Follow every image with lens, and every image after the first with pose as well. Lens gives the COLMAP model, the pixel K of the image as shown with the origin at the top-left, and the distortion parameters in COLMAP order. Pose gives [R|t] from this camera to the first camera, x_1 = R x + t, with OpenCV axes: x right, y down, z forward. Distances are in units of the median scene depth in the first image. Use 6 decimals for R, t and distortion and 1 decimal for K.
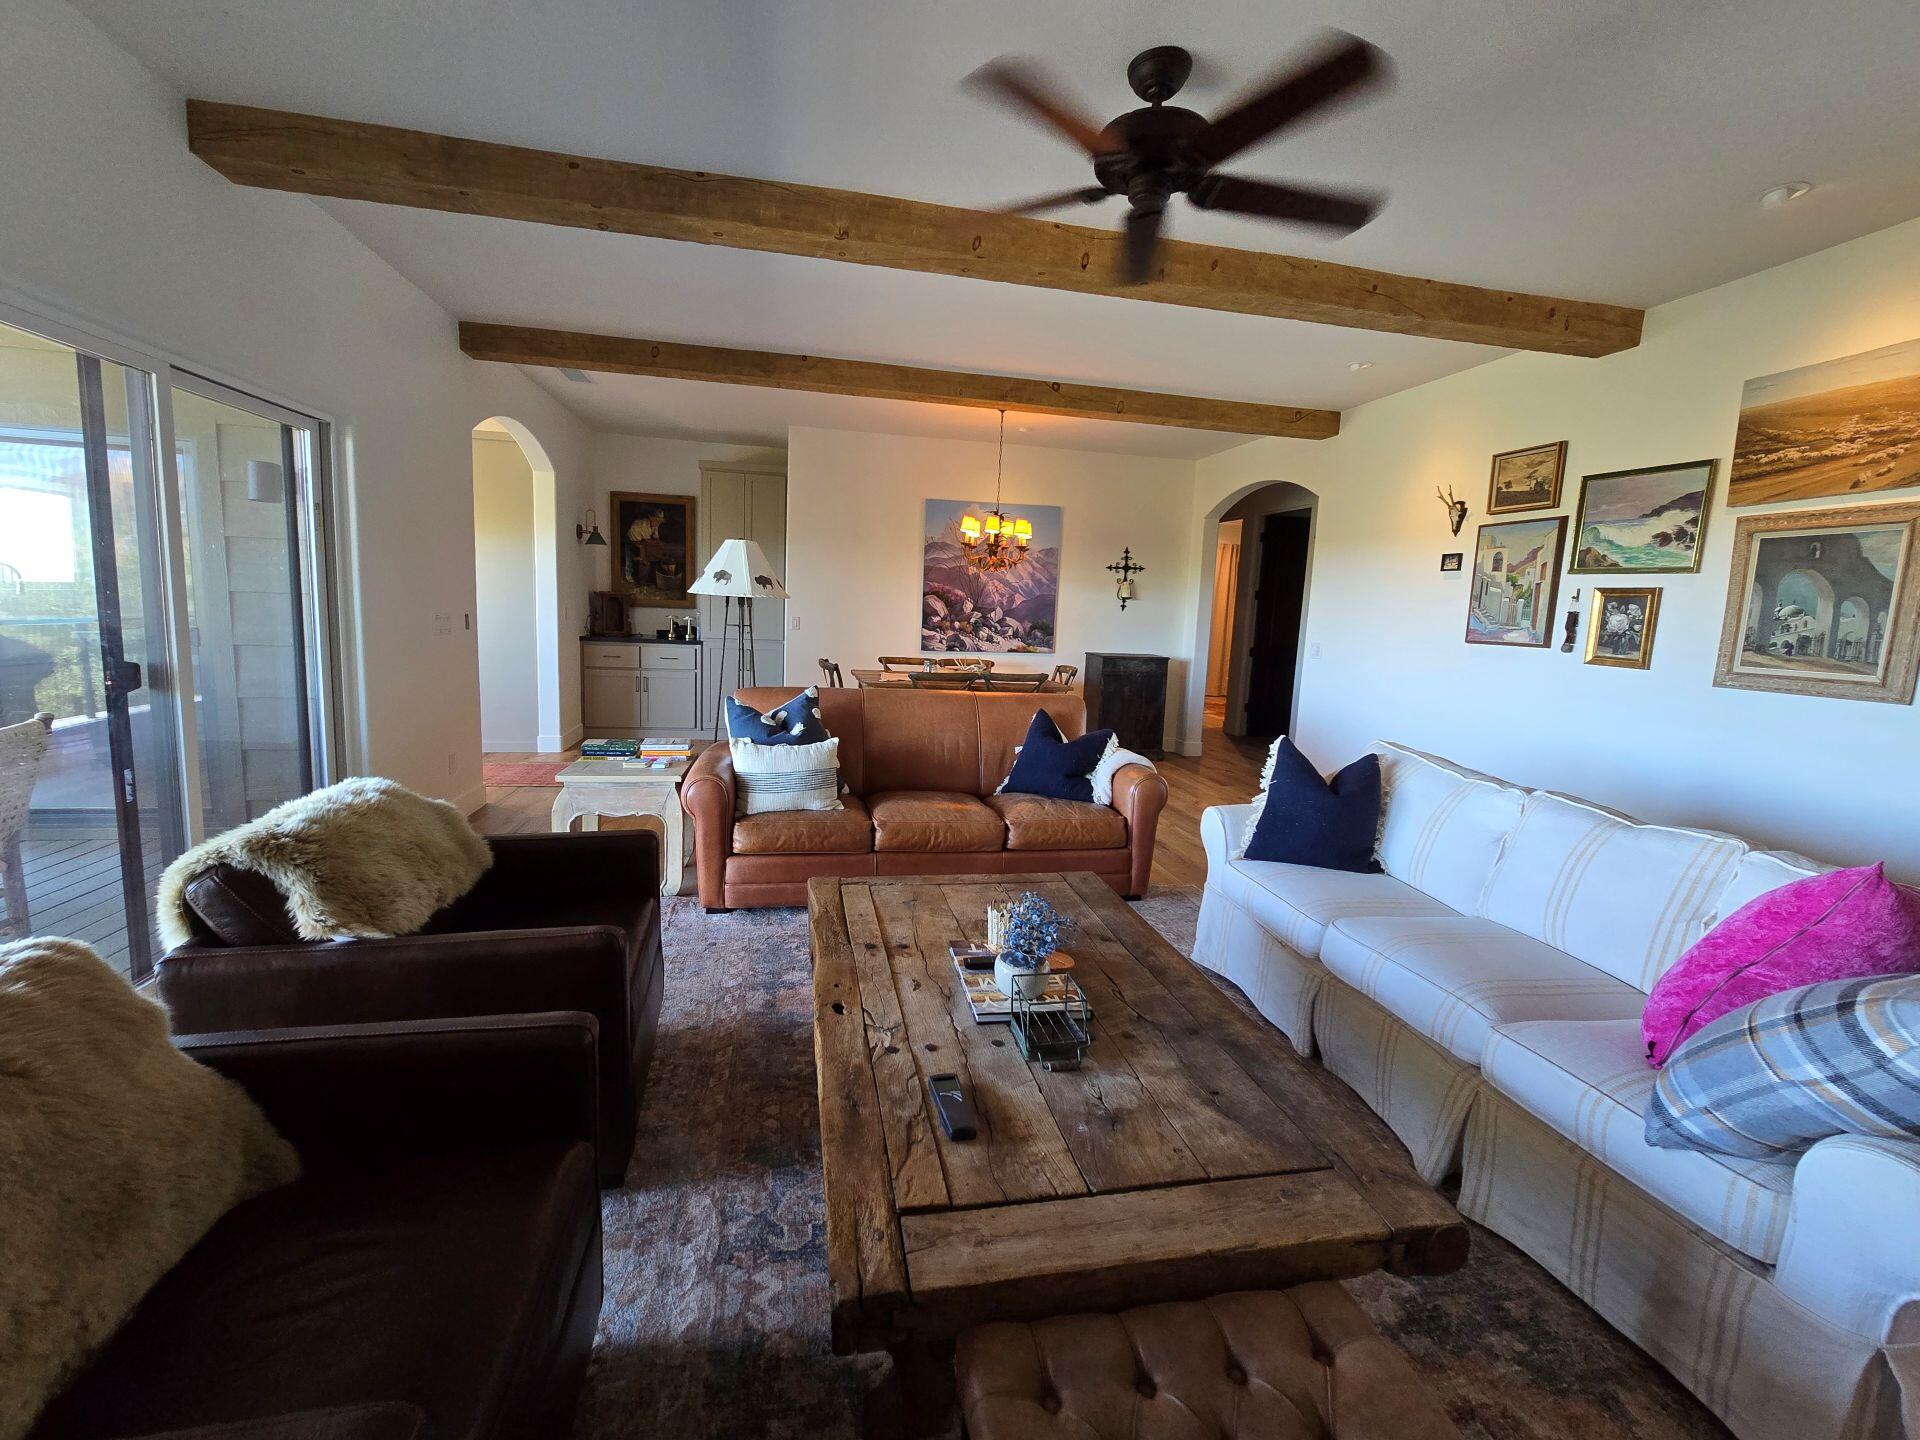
lens RADIAL K [[789.8, 0, 957.6], [0, 789.8, 701.9], [0, 0, 1]] dist [0.002582, 0.000275]
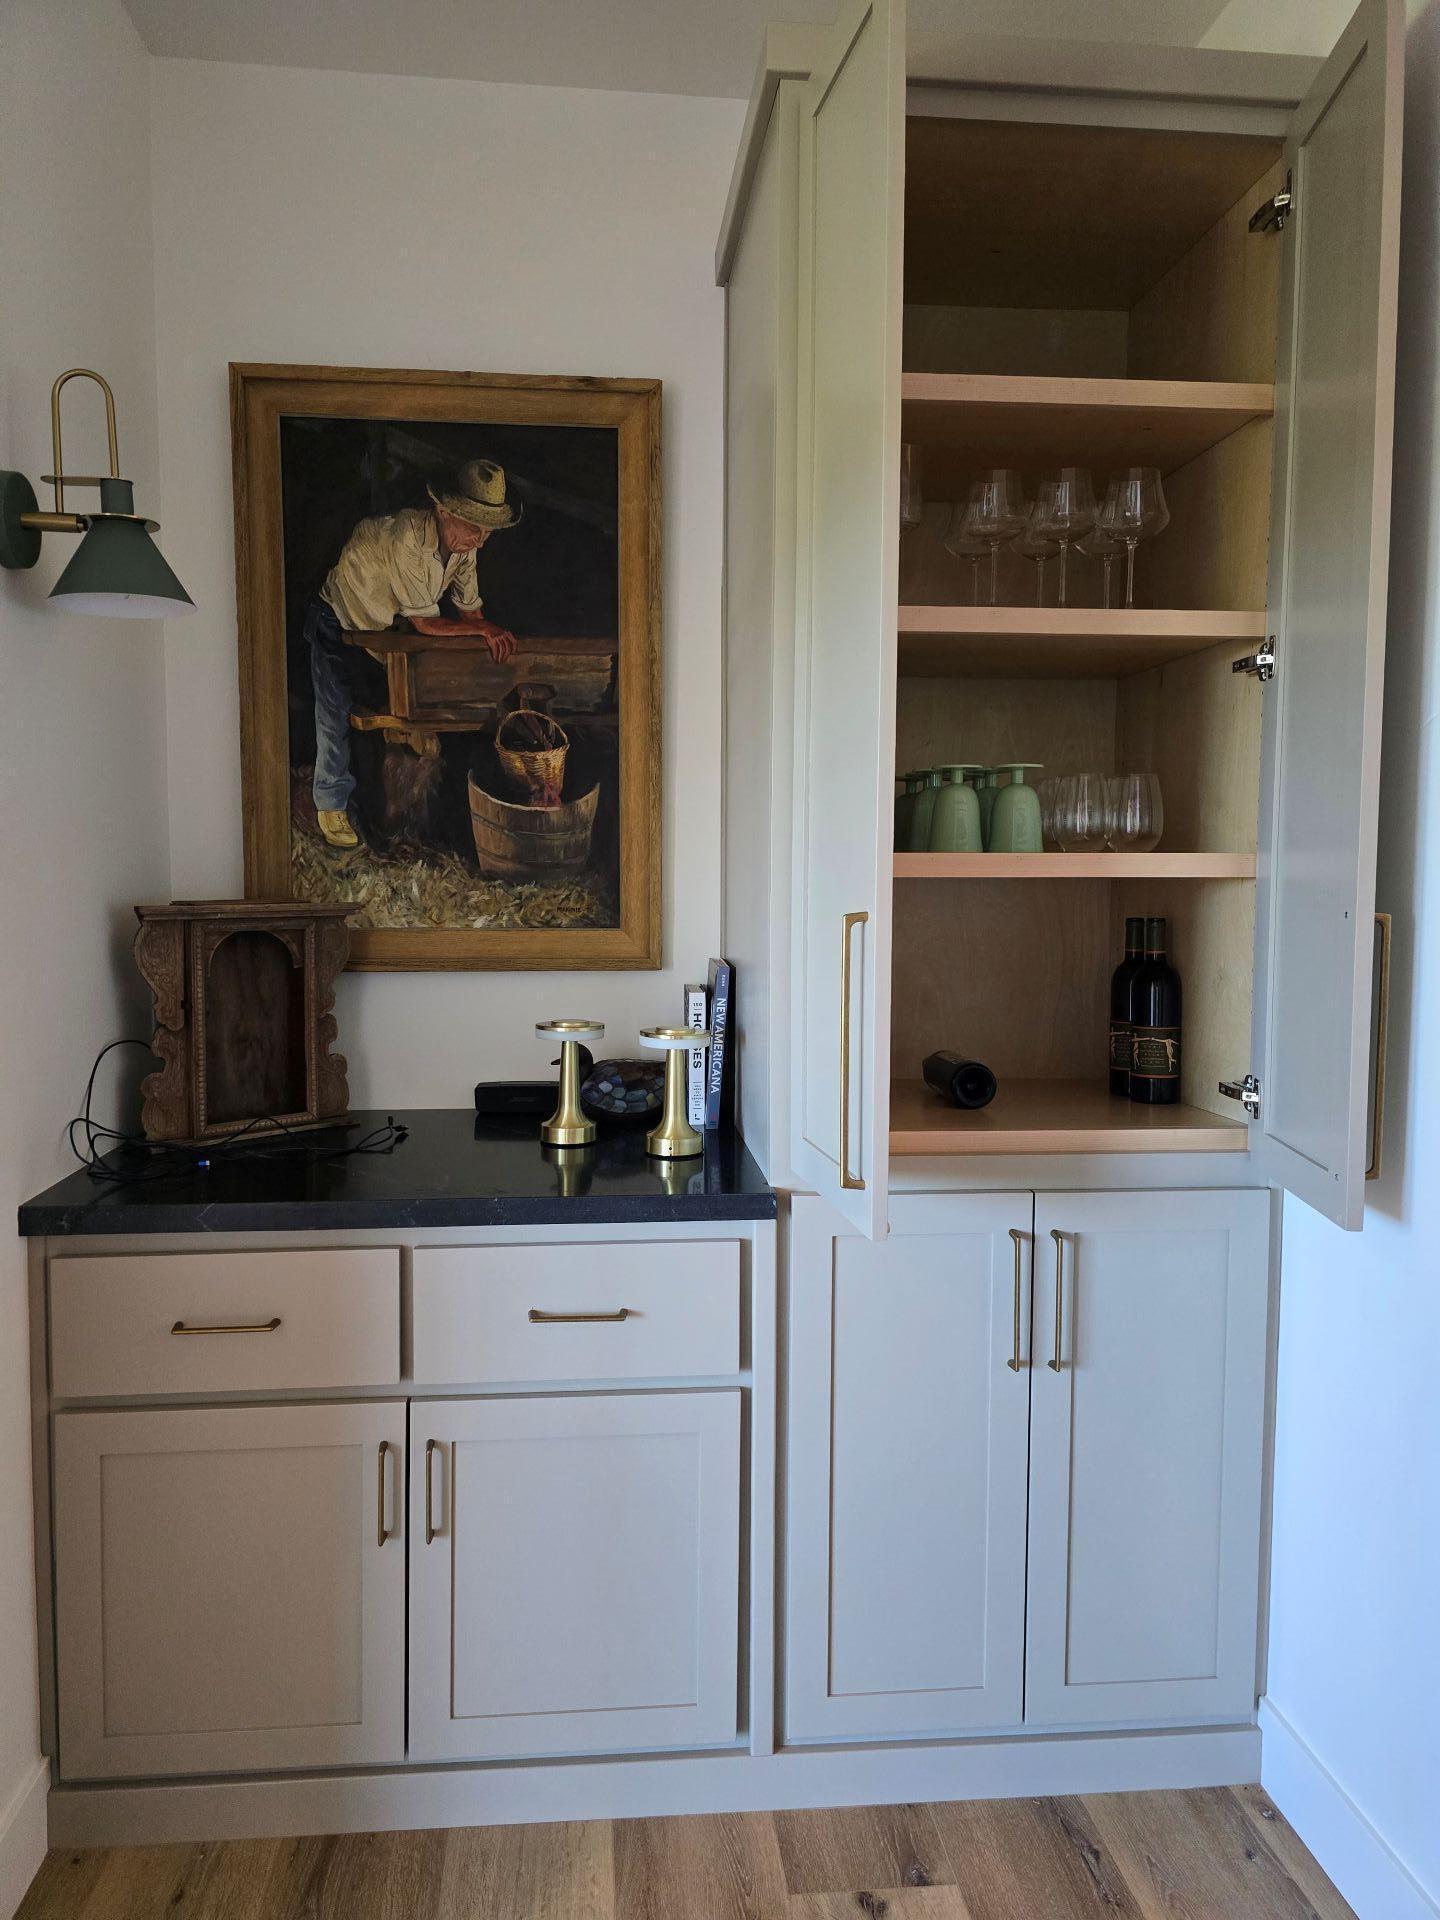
lens RADIAL K [[1289.7, 0, 684.0], [0, 1289.7, 953.2], [0, 0, 1]] dist [0.068577, -0.061099]
pose [[0.992034, -0.033207, -0.121513, -0.298117], [0.024915, 0.997296, -0.069138, -0.103330], [0.123481, 0.065560, 0.990179, 0.710807]]
